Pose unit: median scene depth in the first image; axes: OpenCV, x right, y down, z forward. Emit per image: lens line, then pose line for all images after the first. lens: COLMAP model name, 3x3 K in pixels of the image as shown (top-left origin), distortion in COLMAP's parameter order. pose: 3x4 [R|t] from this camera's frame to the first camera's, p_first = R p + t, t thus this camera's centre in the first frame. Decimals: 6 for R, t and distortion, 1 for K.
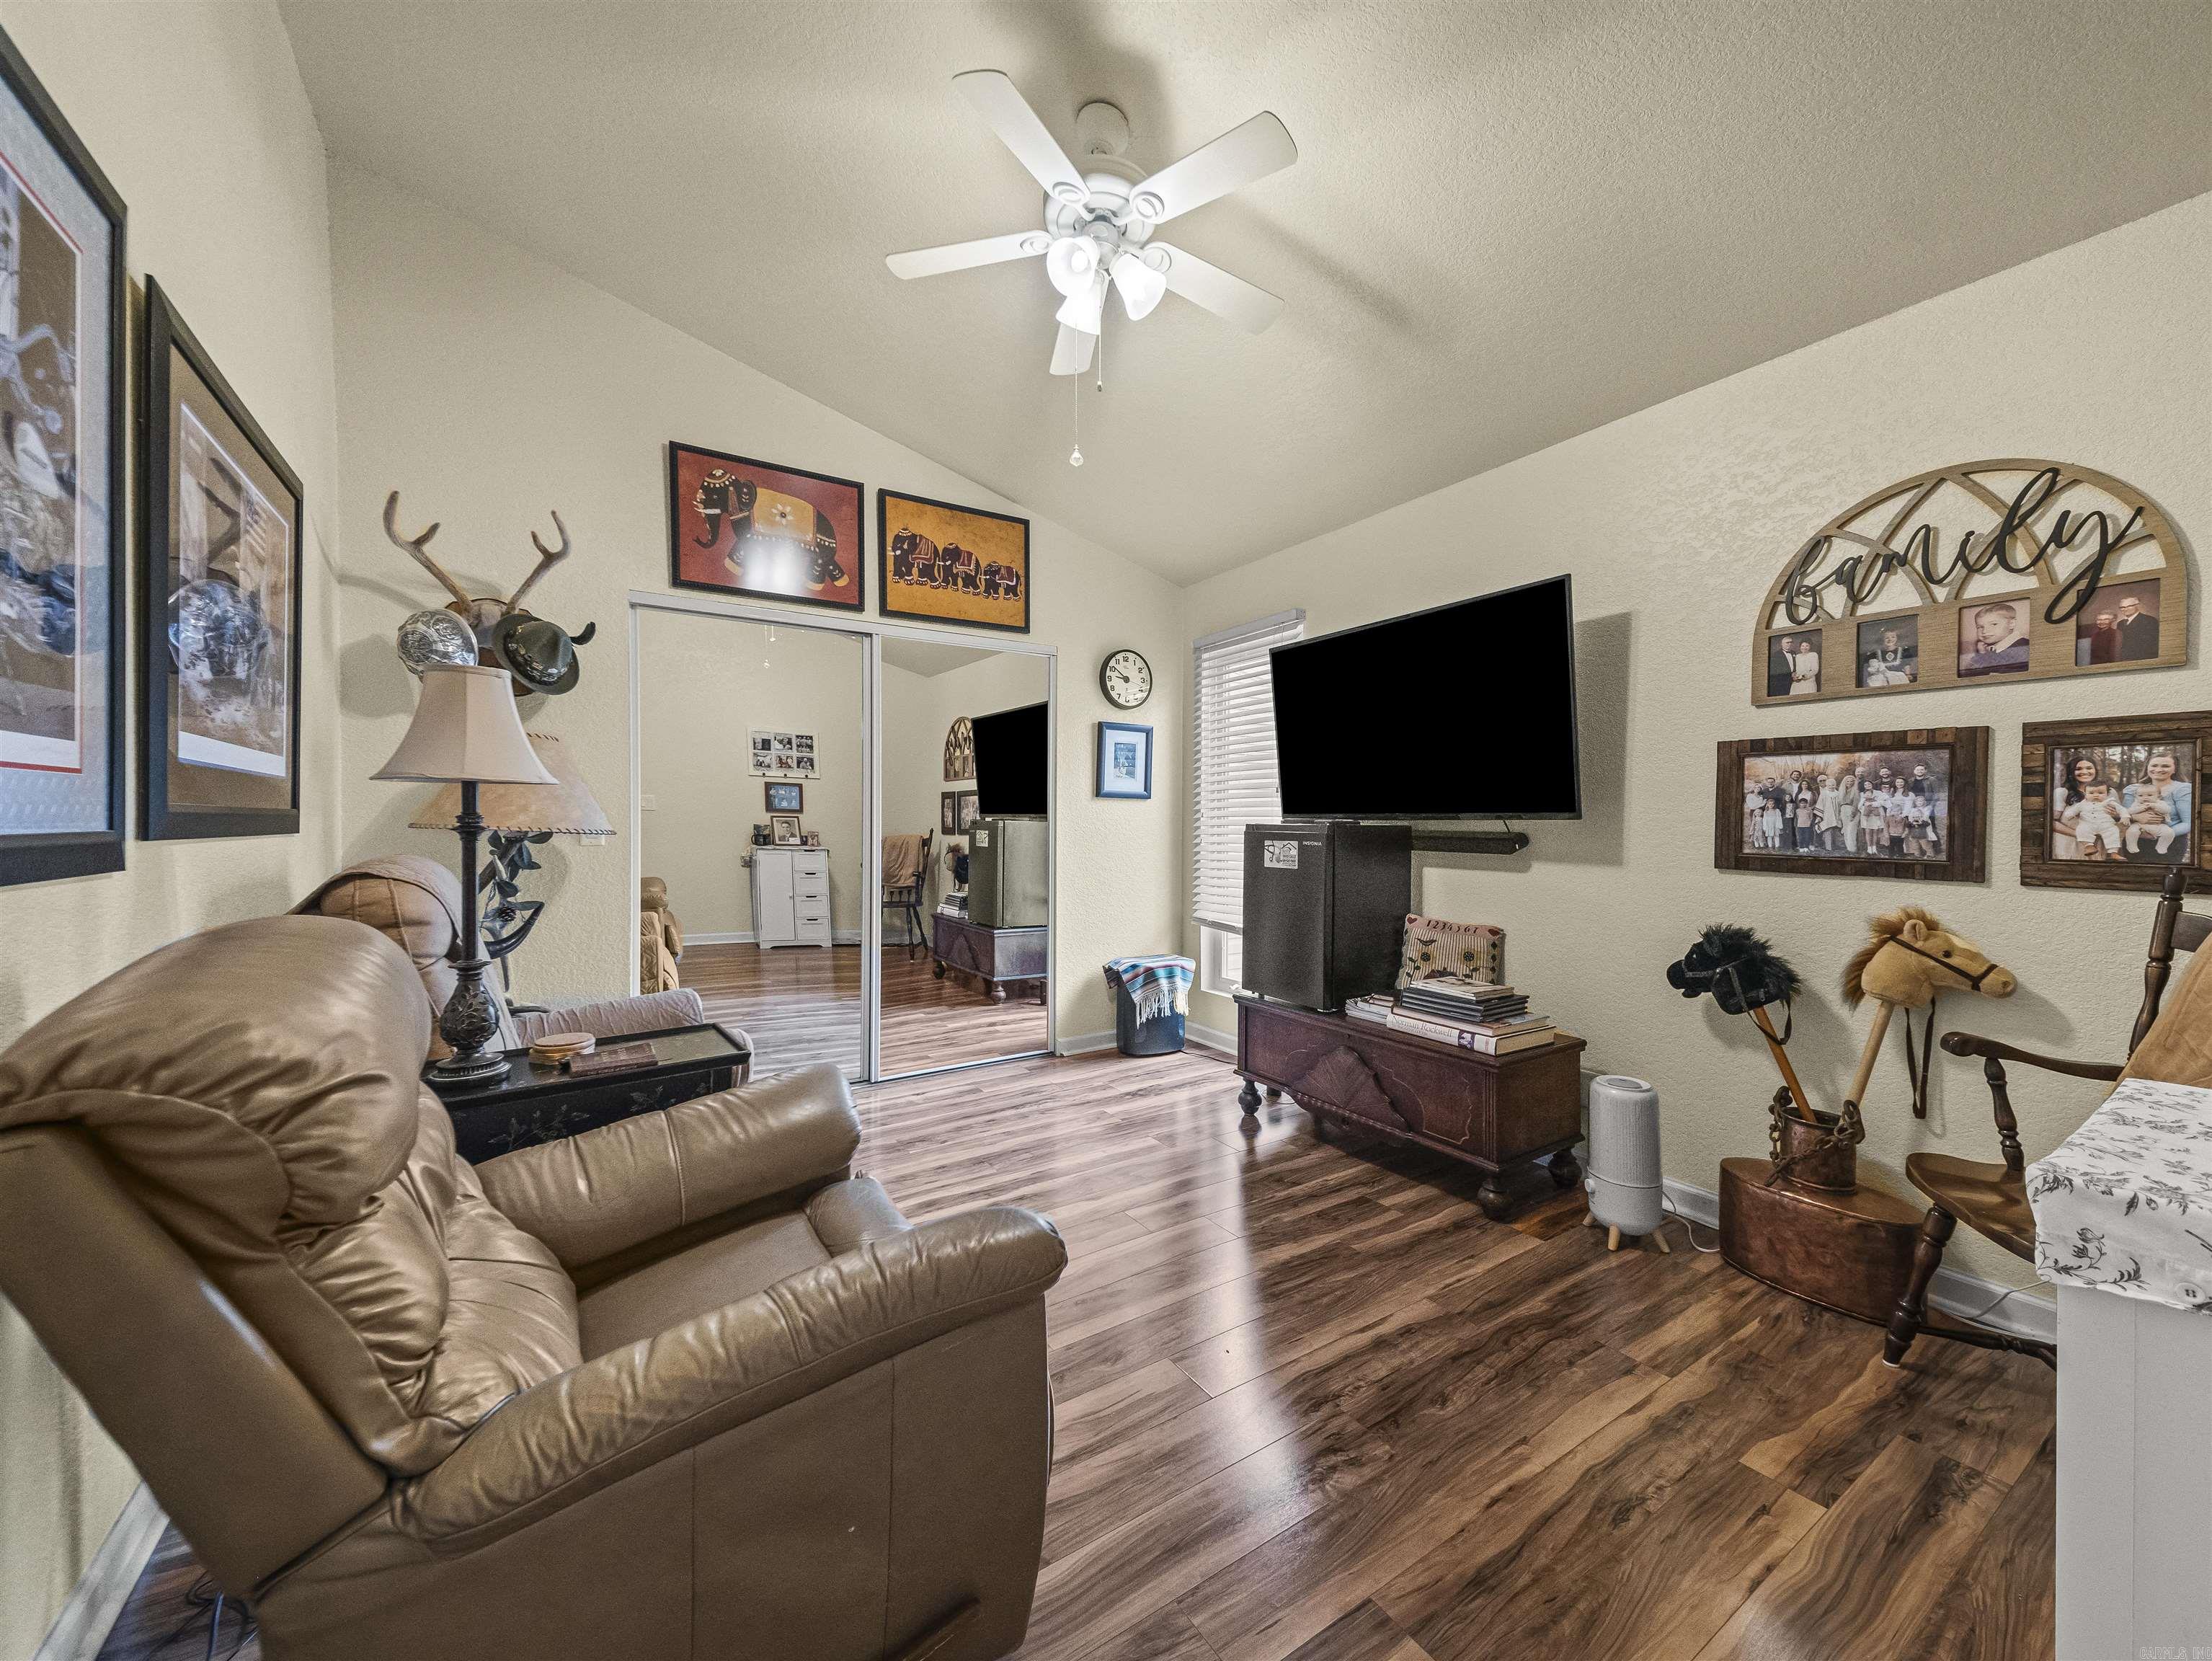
lens RADIAL K [[860.3, 0, 1117.2], [0, 860.3, 829.1], [0, 0, 1]] dist [0.043189, -0.013453]
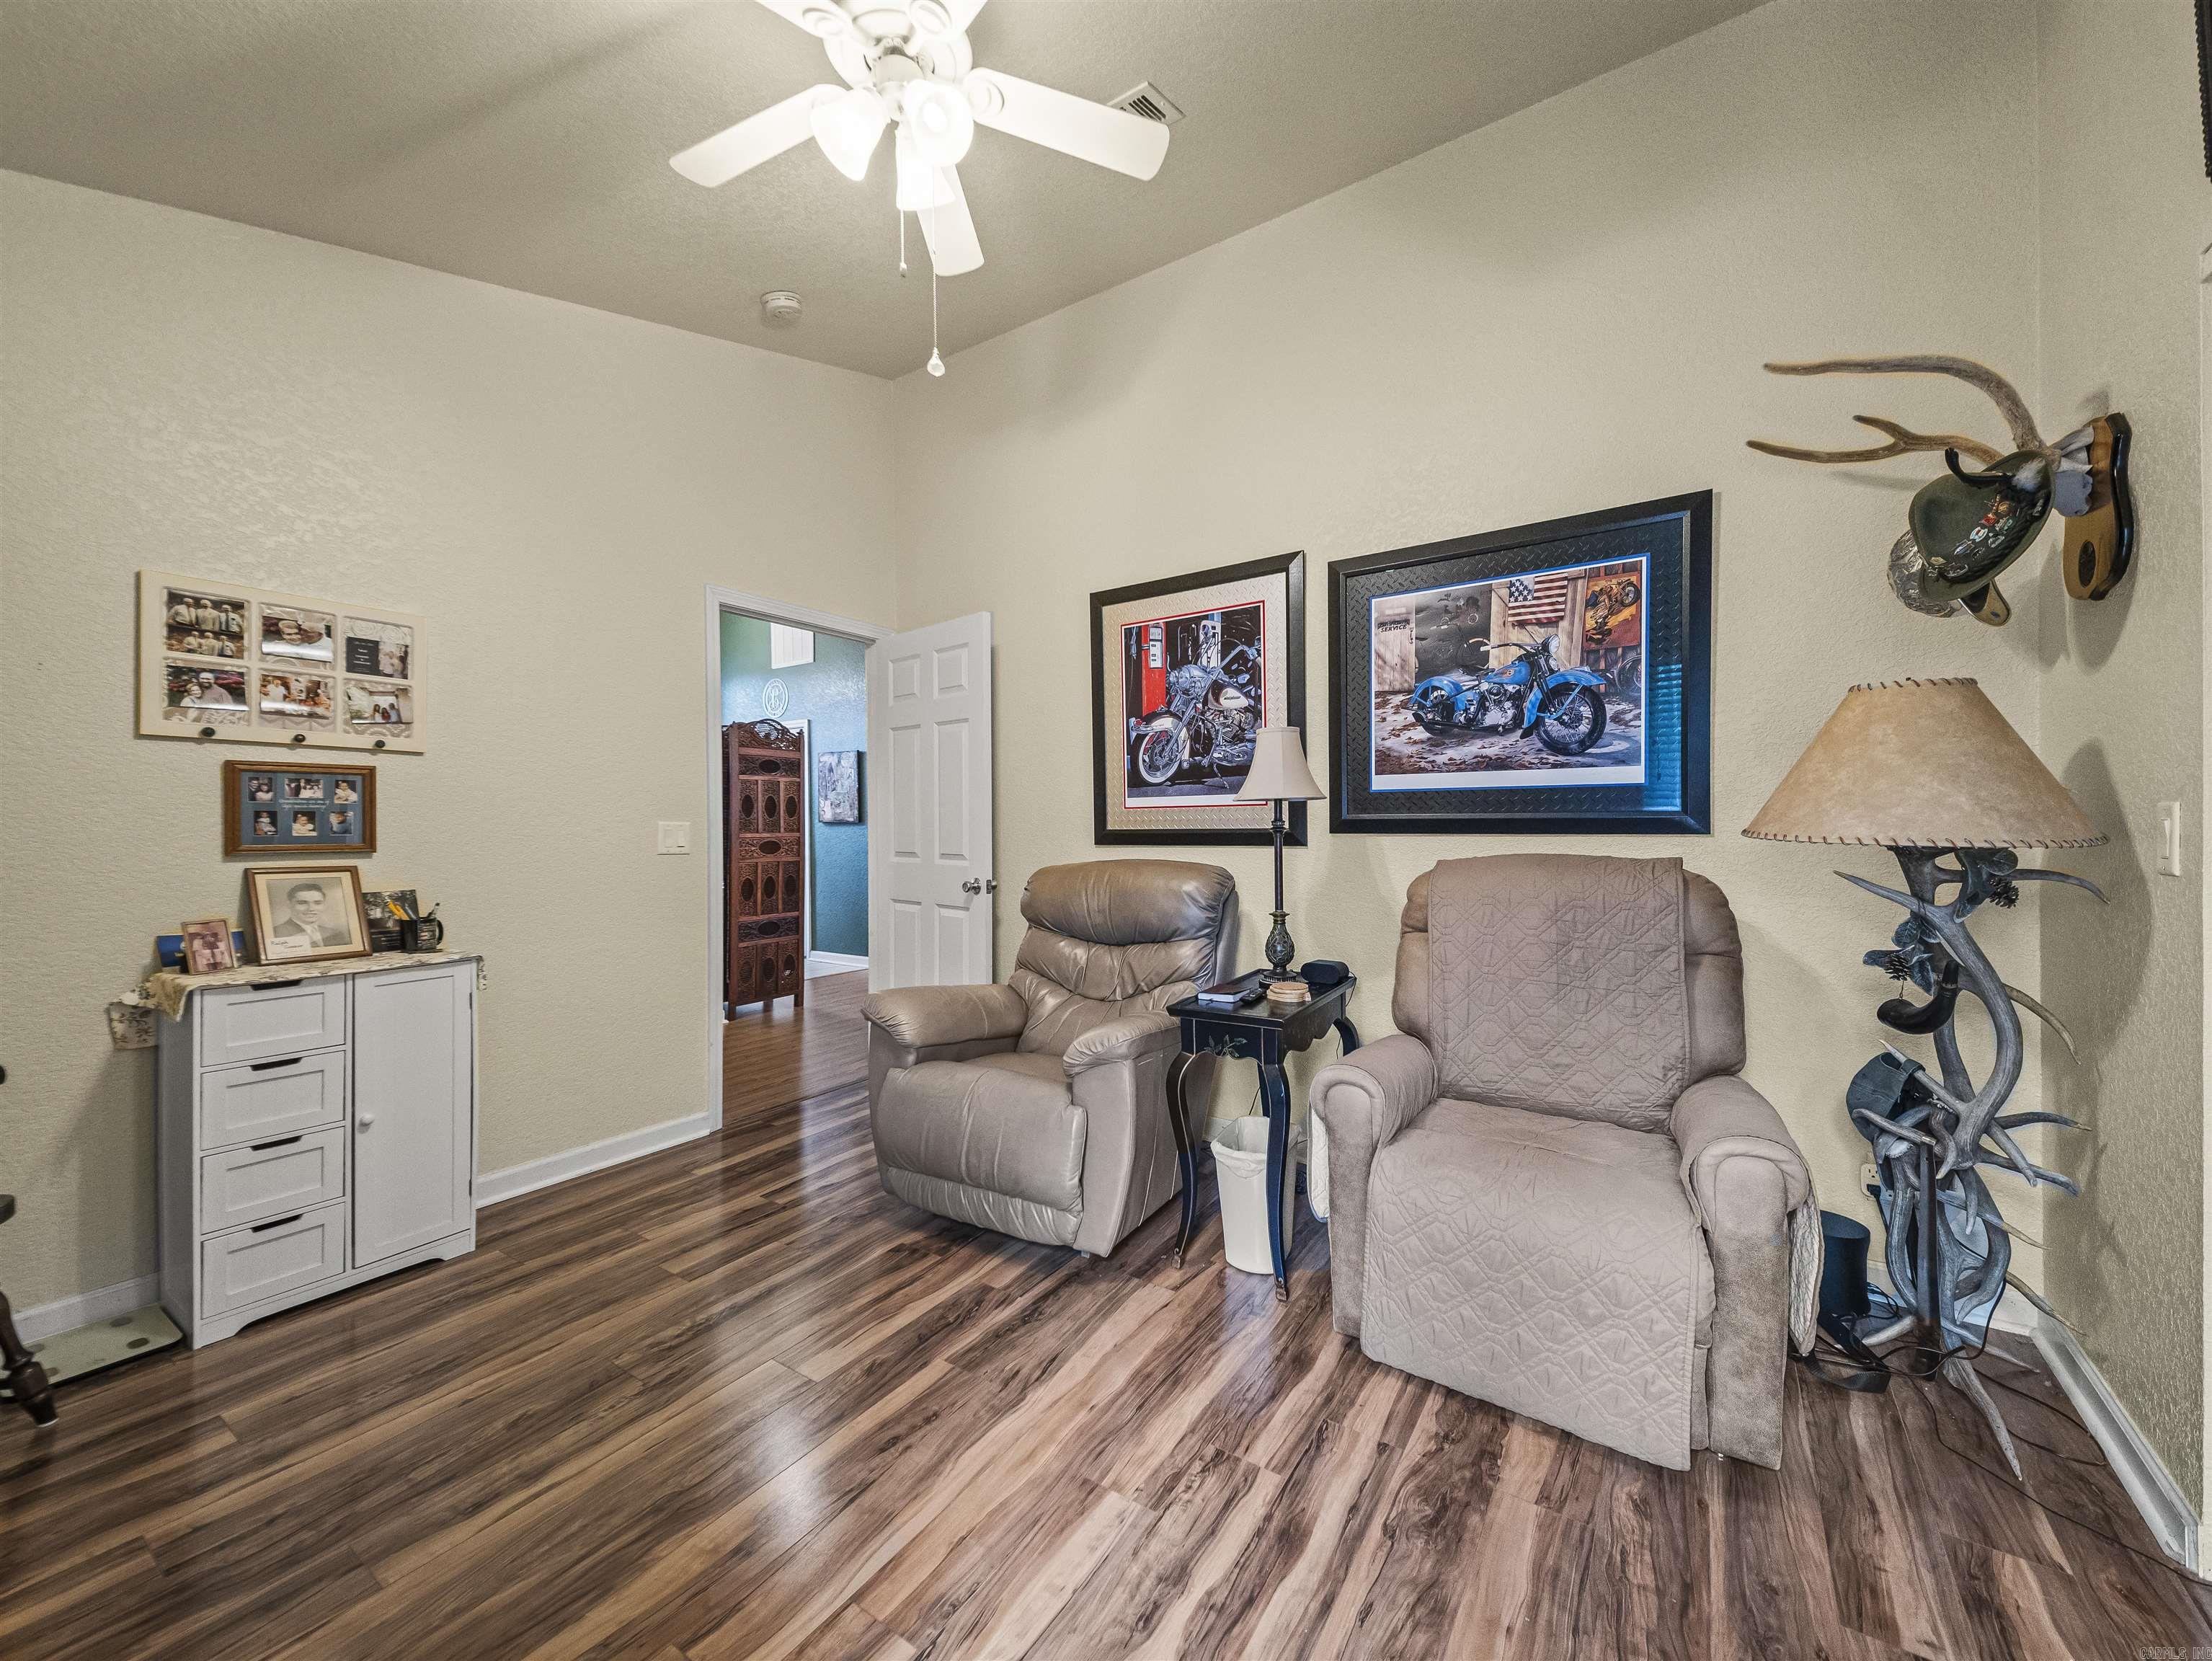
lens RADIAL K [[860.3, 0, 1112.6], [0, 860.3, 828.4], [0, 0, 1]] dist [0.043189, -0.013453]
pose [[-0.921876, 0.004677, -0.387457, 0.095976], [0.001199, 0.999957, 0.009217, -0.010763], [0.387483, 0.008032, -0.921842, 1.487548]]
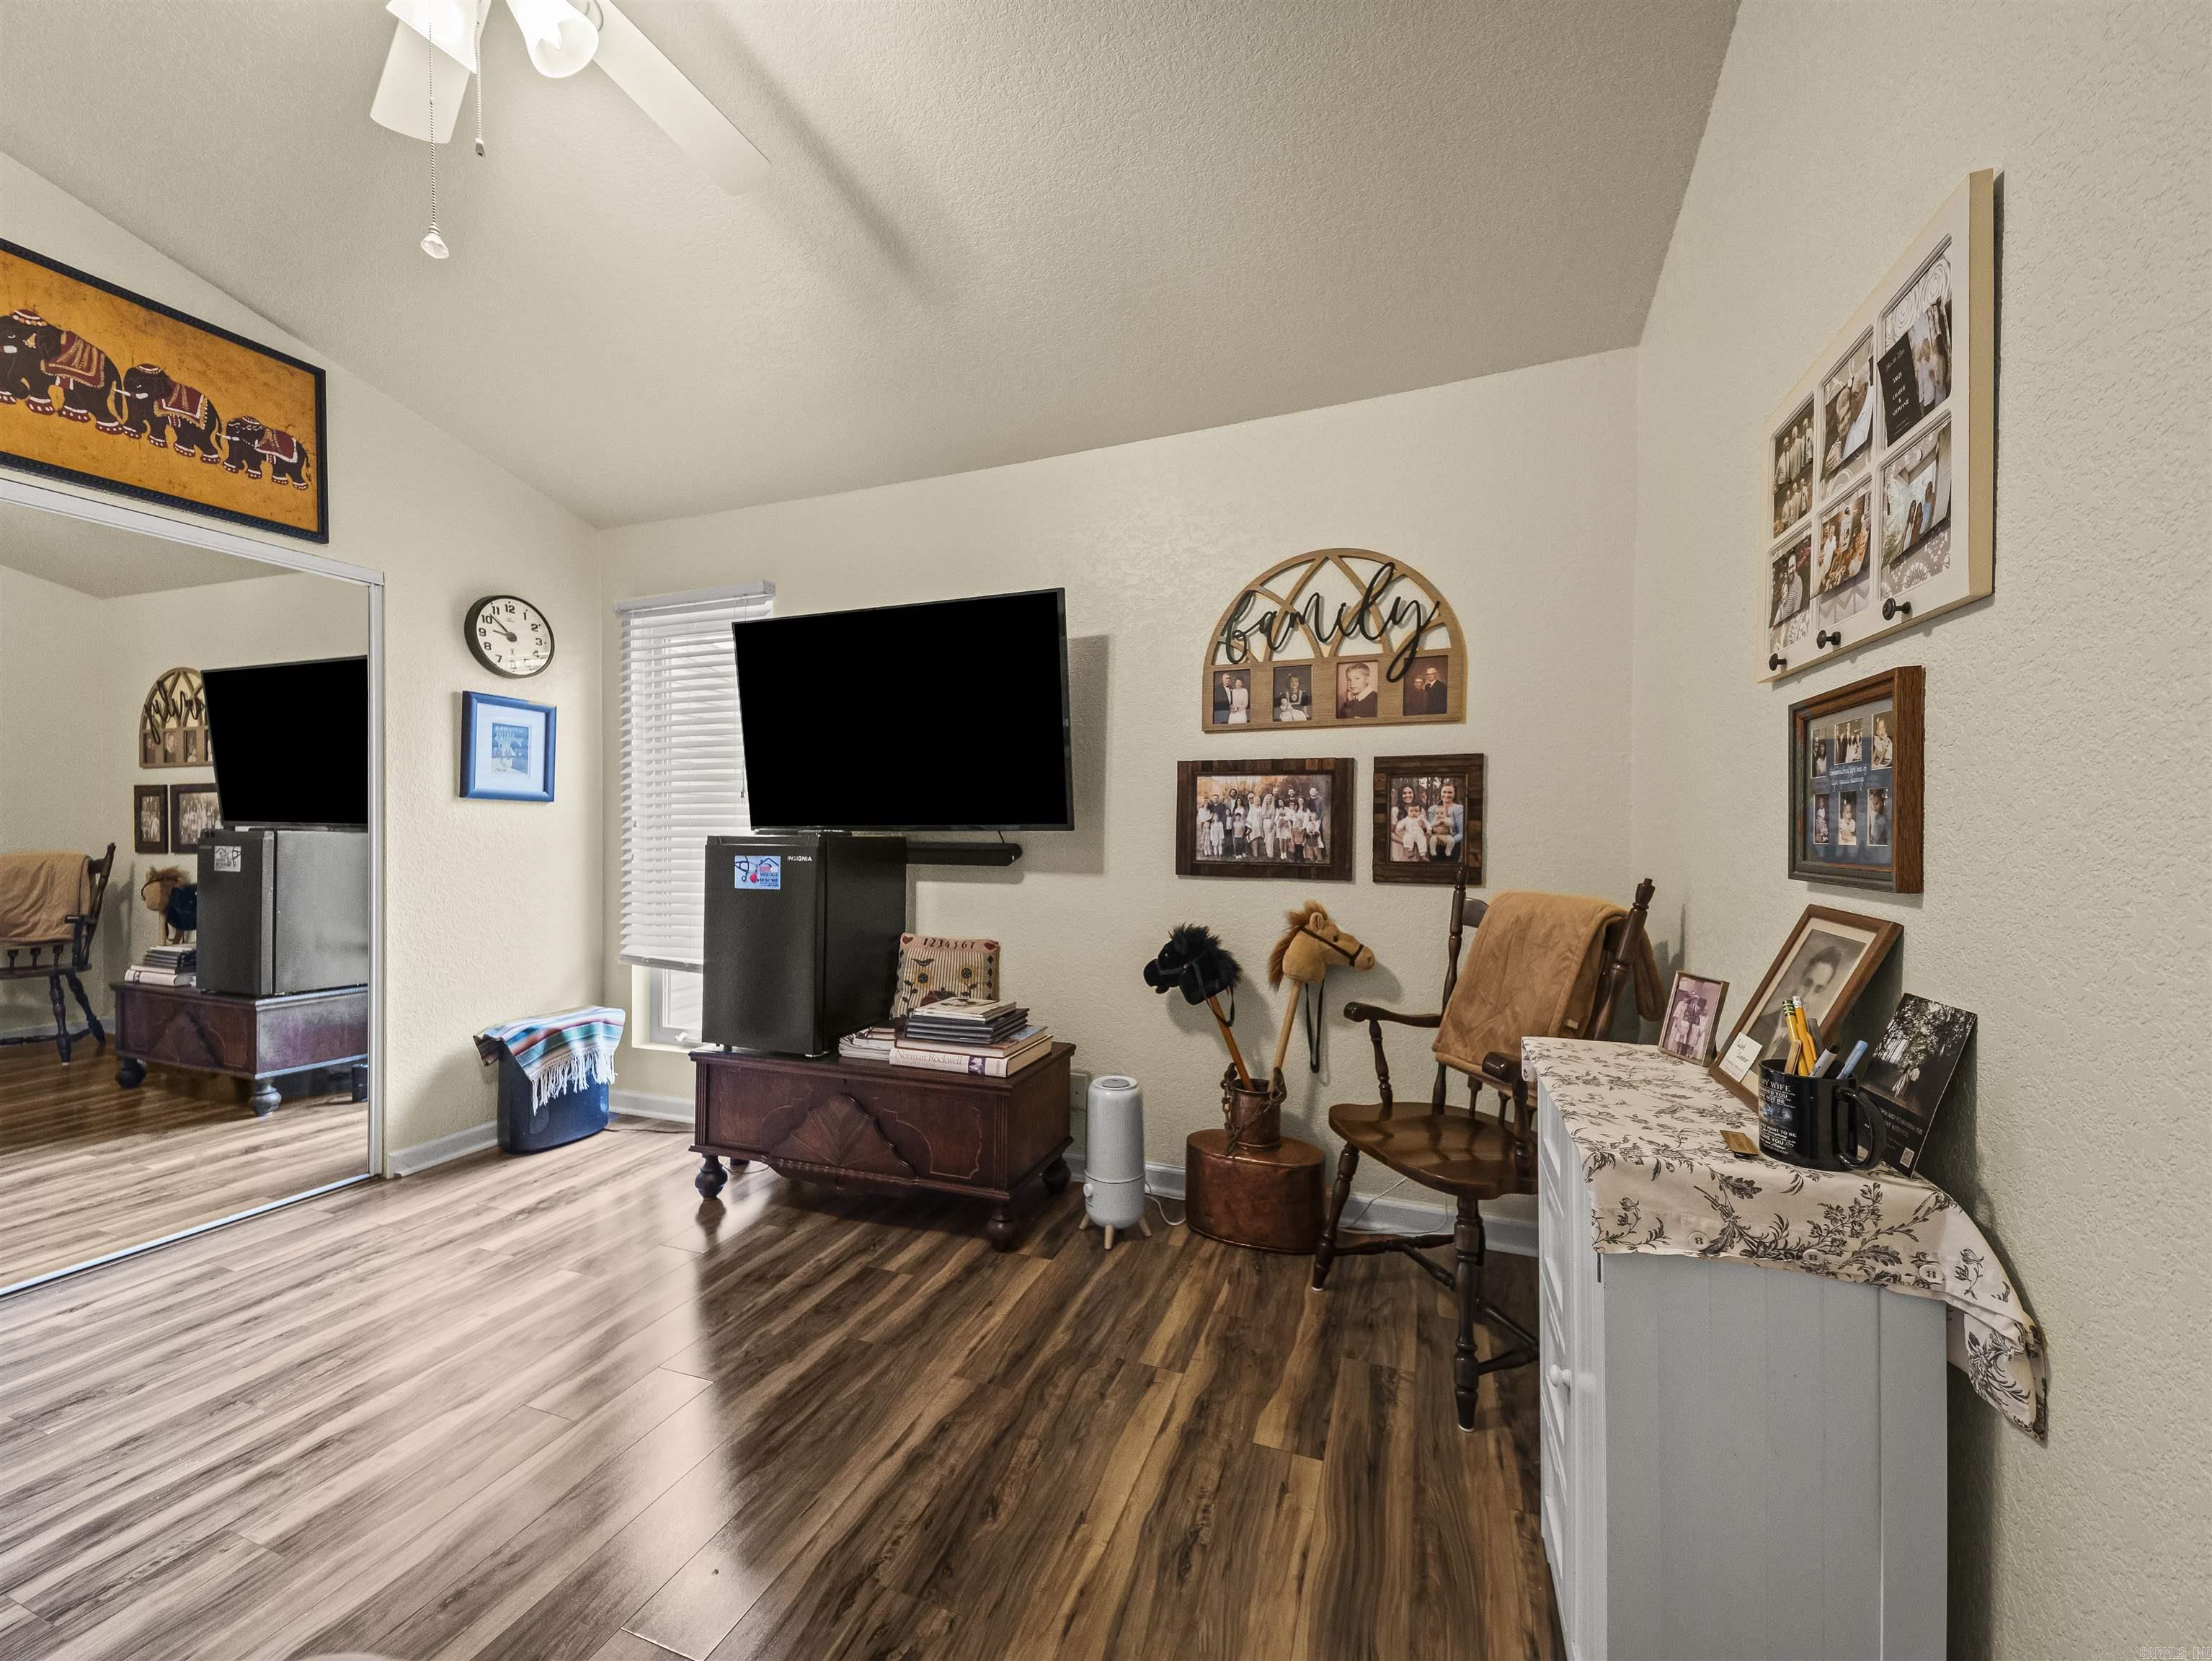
lens RADIAL K [[860.3, 0, 1116.6], [0, 860.3, 840.1], [0, 0, 1]] dist [0.043189, -0.013453]
pose [[0.807633, -0.005835, 0.589657, -0.023674], [0.005603, 0.999982, 0.002222, -0.001980], [-0.589659, 0.001510, 0.807651, 0.161548]]
